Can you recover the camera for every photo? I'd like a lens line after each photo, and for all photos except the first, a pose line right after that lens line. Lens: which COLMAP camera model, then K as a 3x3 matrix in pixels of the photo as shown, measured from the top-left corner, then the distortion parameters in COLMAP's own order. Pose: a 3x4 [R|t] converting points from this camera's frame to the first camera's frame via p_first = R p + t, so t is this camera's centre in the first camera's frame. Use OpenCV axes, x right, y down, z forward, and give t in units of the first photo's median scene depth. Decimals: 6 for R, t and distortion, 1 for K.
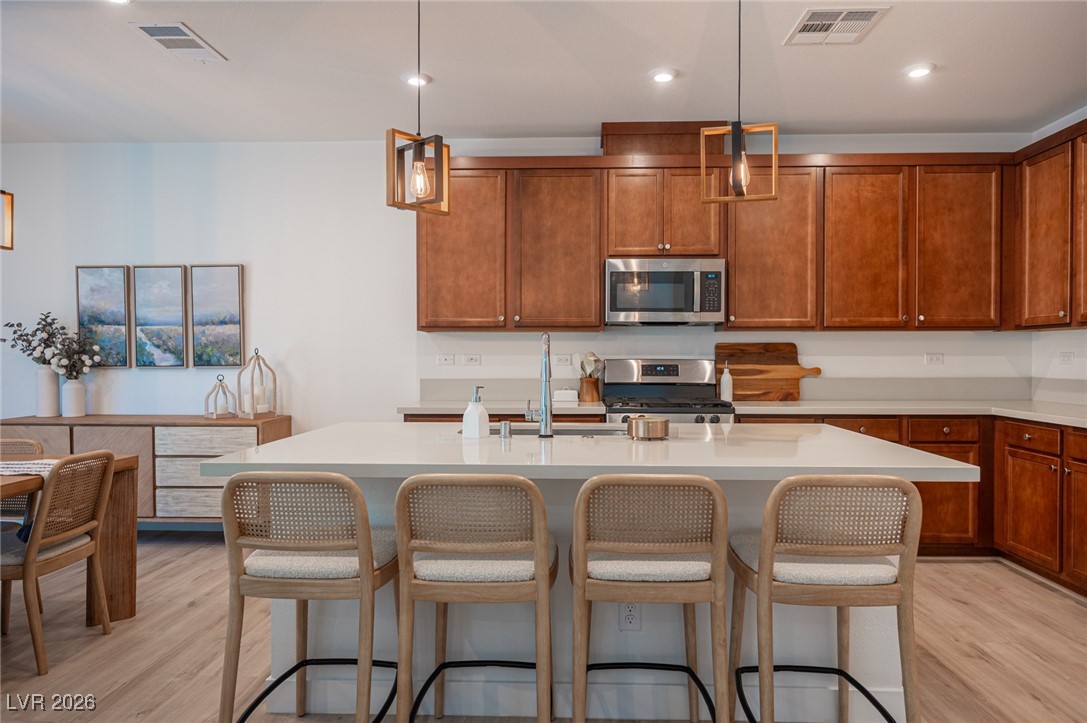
lens RADIAL K [[676.5, 0, 545.9], [0, 676.5, 363.0], [0, 0, 1]] dist [-0.002746, -0.000012]
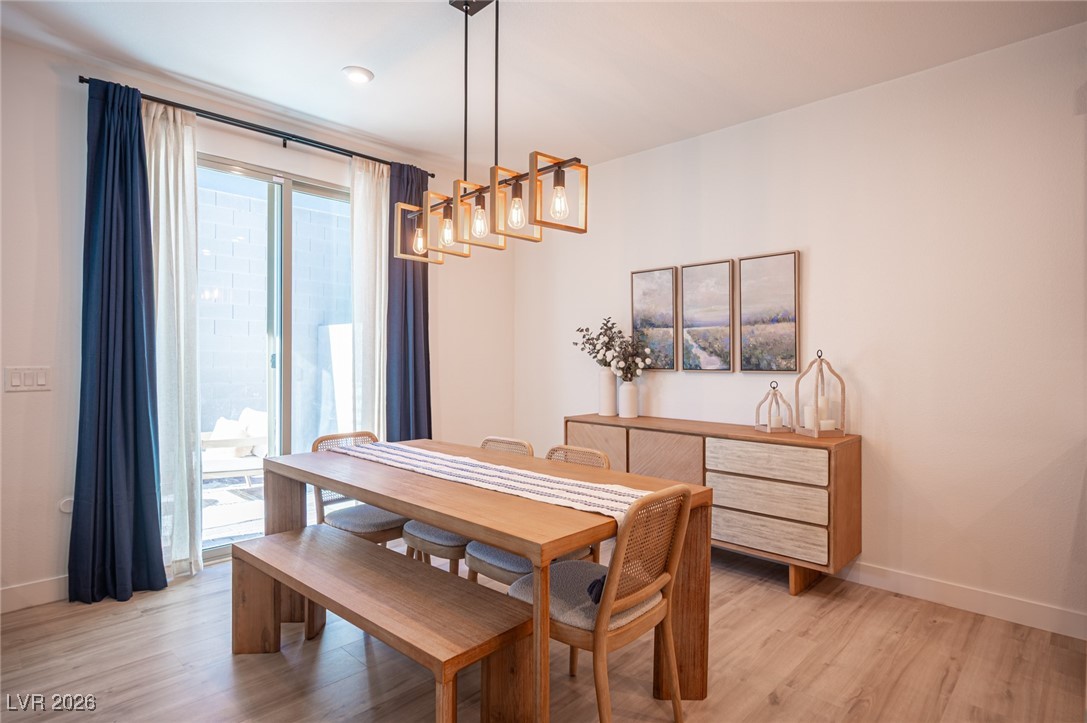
lens RADIAL K [[586.4, 0, 544.8], [0, 586.4, 361.1], [0, 0, 1]] dist [-0.020909, -0.000295]
pose [[0.746962, 0.006762, -0.664832, -0.203398], [-0.011762, 0.999926, -0.003046, -0.002370], [0.664763, 0.010095, 0.746986, 0.250870]]
